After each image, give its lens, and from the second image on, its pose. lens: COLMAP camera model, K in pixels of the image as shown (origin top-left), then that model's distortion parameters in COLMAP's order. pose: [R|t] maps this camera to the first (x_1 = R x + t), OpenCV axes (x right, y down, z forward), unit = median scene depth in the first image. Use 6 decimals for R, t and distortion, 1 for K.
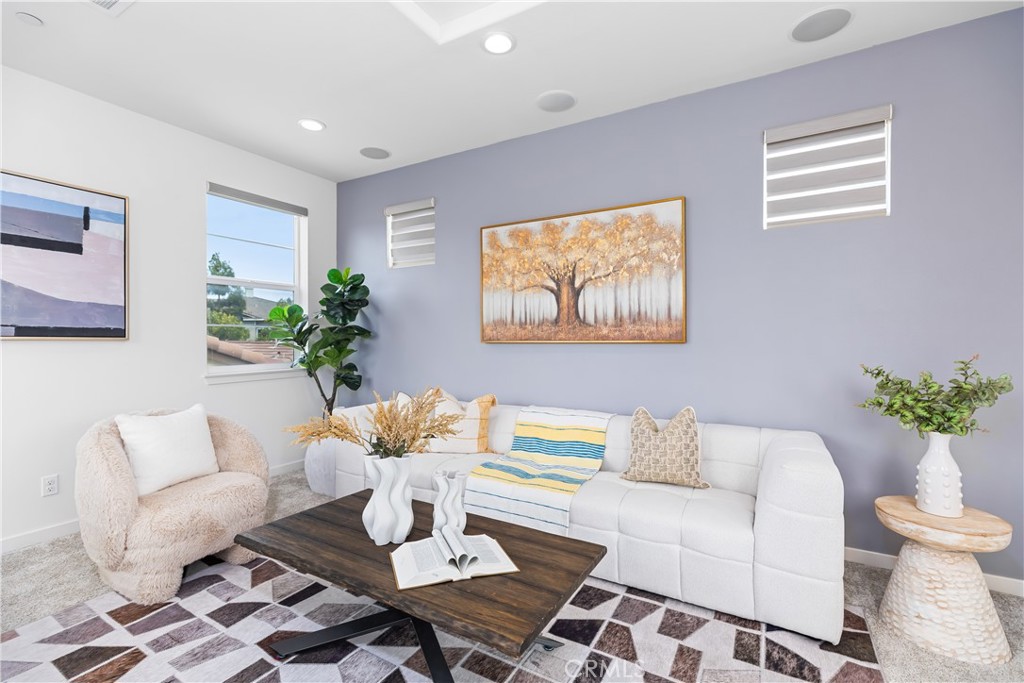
lens RADIAL K [[455.3, 0, 504.5], [0, 455.3, 337.1], [0, 0, 1]] dist [0.001987, 0.001265]
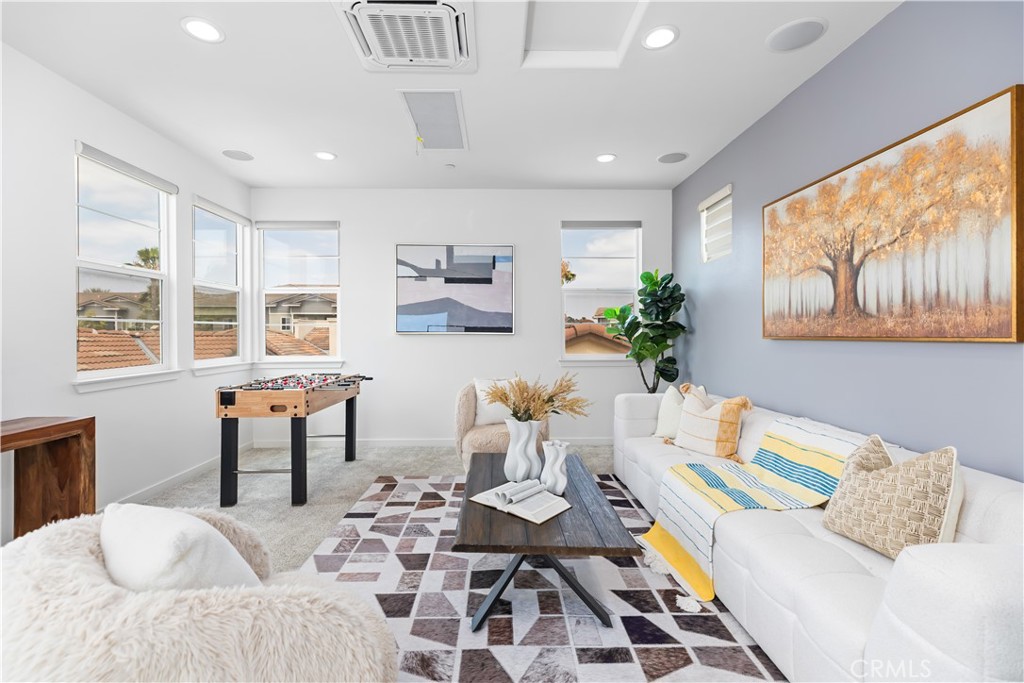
lens RADIAL K [[455.3, 0, 502.4], [0, 455.3, 335.6], [0, 0, 1]] dist [0.001987, 0.001265]
pose [[0.520573, 0.005337, -0.853800, 0.543835], [0.000467, 0.999979, 0.006535, 0.000258], [0.853817, -0.003801, 0.520560, 0.150961]]
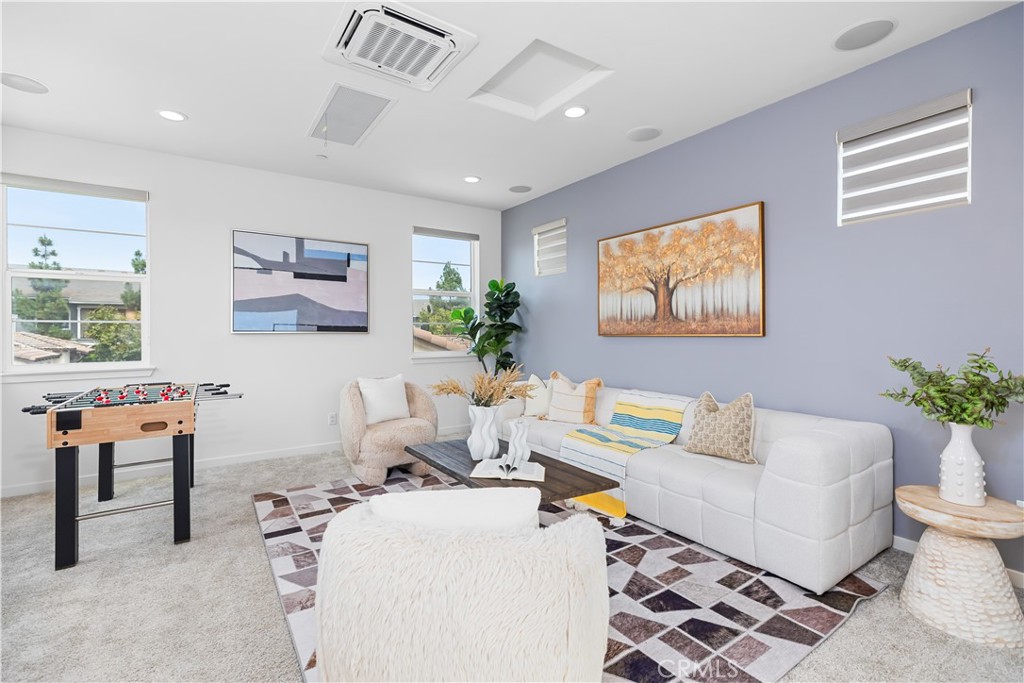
lens RADIAL K [[455.3, 0, 502.4], [0, 455.3, 332.3], [0, 0, 1]] dist [0.001987, 0.001265]
pose [[0.899025, -0.000903, -0.437896, 0.311494], [0.001532, 0.999998, 0.001082, 0.001058], [0.437894, -0.001644, 0.899025, -0.243497]]
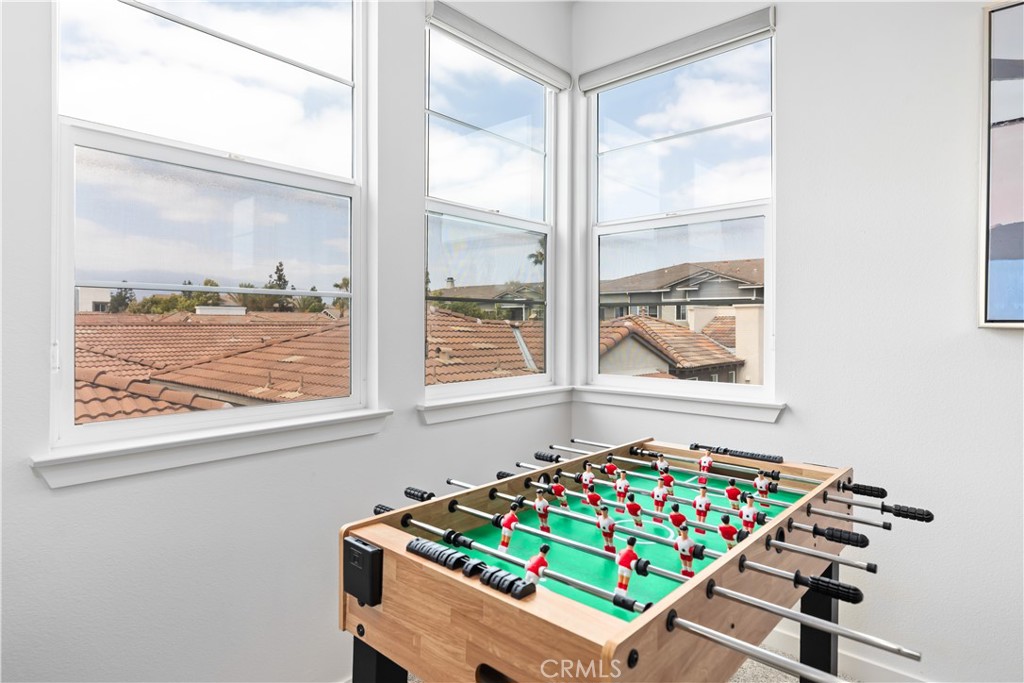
lens RADIAL K [[571.5, 0, 499.0], [0, 571.5, 327.6], [0, 0, 1]] dist [-0.007939, 0.000256]
pose [[-0.206447, 0.007523, -0.978429, -0.418870], [-0.003577, 0.999958, 0.008444, 0.000579], [0.978451, 0.005243, -0.206412, 0.319008]]
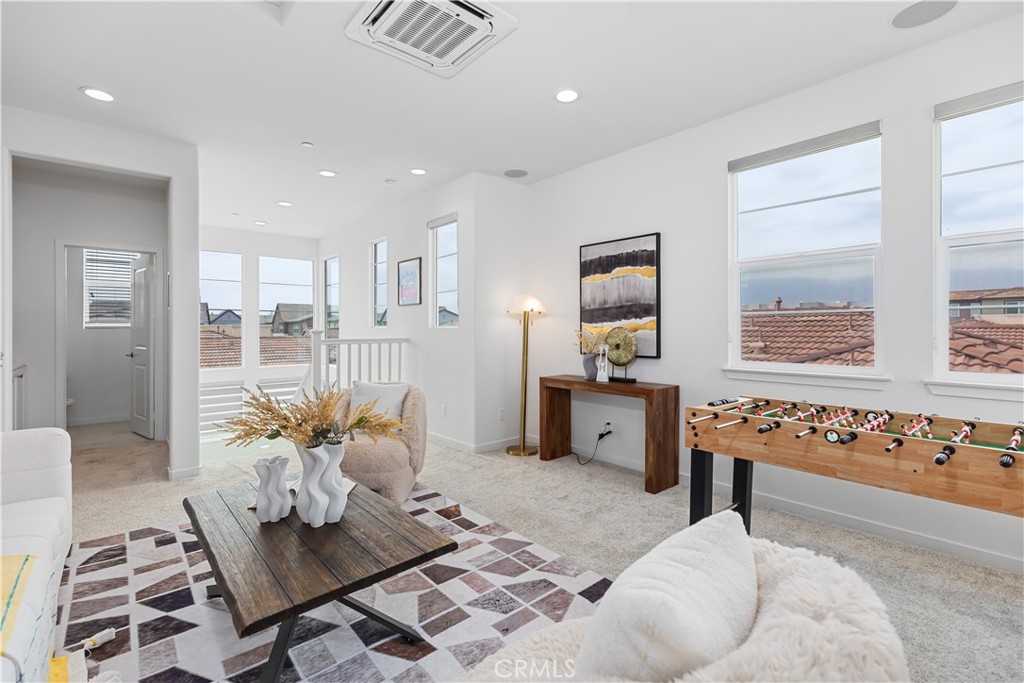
lens RADIAL K [[455.3, 0, 508.2], [0, 455.3, 323.4], [0, 0, 1]] dist [0.001987, 0.001265]
pose [[-0.950213, 0.010589, 0.311421, -0.620577], [0.008620, 0.999933, -0.007698, -0.003093], [-0.311481, -0.004630, -0.950241, 1.167614]]
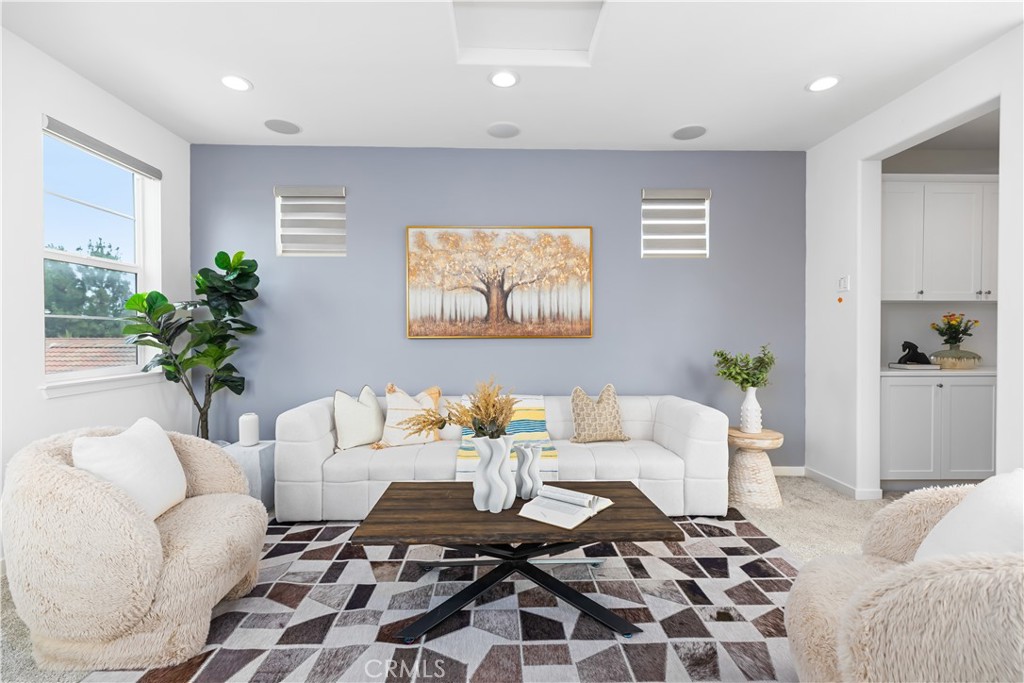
lens RADIAL K [[455.3, 0, 504.1], [0, 455.3, 336.9], [0, 0, 1]] dist [0.001987, 0.001265]
pose [[0.847294, -0.003826, 0.531111, -0.518761], [-0.000428, 0.999969, 0.007887, 0.001435], [-0.531124, -0.006910, 0.847266, 0.010537]]
